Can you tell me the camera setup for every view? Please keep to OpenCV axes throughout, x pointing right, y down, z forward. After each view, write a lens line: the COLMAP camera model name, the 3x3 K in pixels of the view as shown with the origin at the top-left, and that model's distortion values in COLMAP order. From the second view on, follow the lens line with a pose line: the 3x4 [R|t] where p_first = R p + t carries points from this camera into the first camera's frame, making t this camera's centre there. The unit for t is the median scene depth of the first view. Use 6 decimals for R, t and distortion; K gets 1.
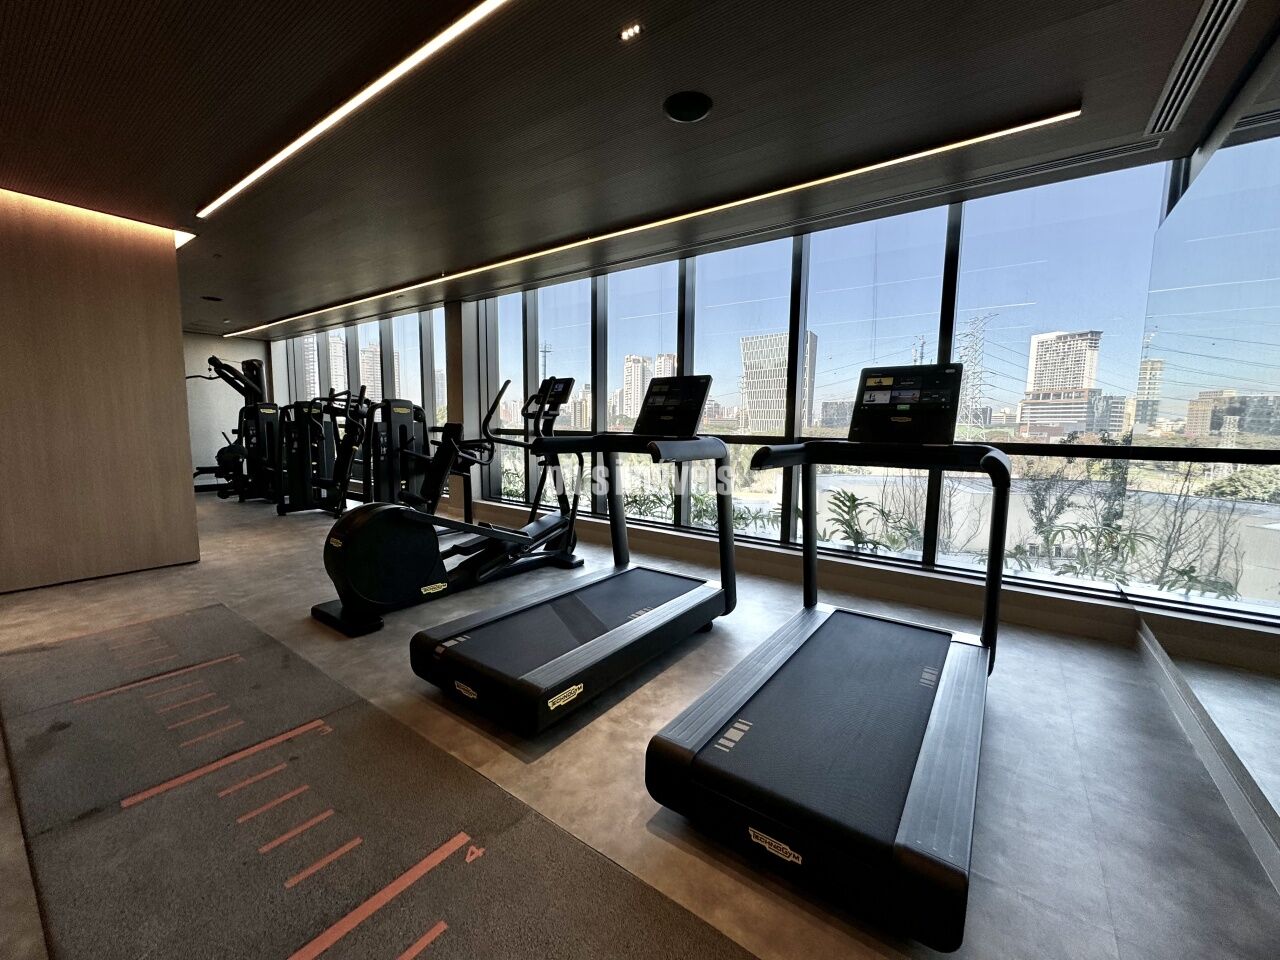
lens RADIAL K [[512.2, 0, 640.0], [0, 512.2, 480.0], [0, 0, 1]] dist [0.001571, -0.000068]
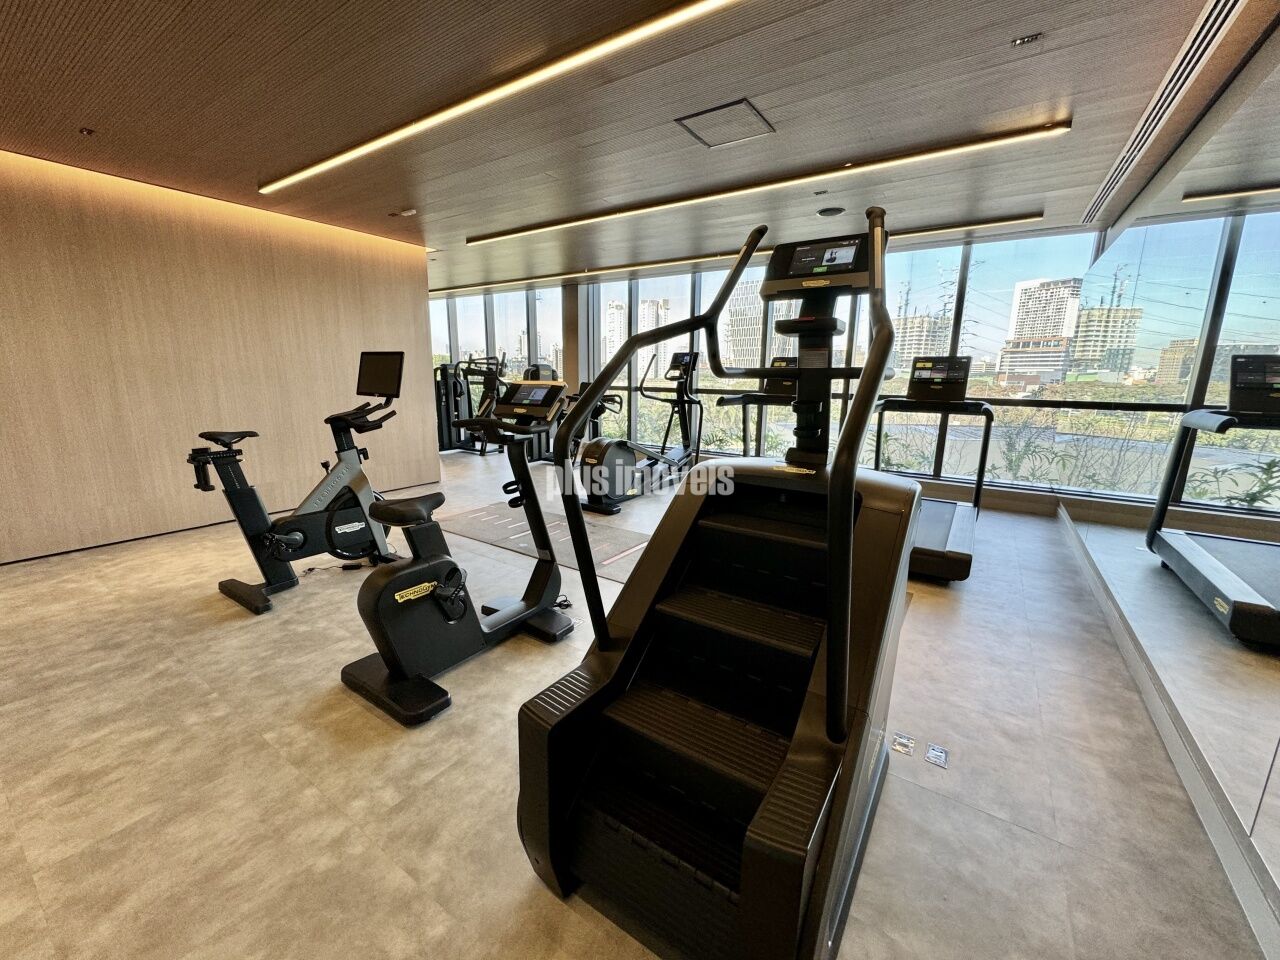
lens RADIAL K [[512.2, 0, 640.0], [0, 512.2, 480.0], [0, 0, 1]] dist [0.001571, -0.000068]
pose [[0.999407, -0.006436, 0.033840, -0.360932], [0.003060, 0.995093, 0.098896, 0.015893], [-0.034310, -0.098734, 0.994522, -0.479361]]
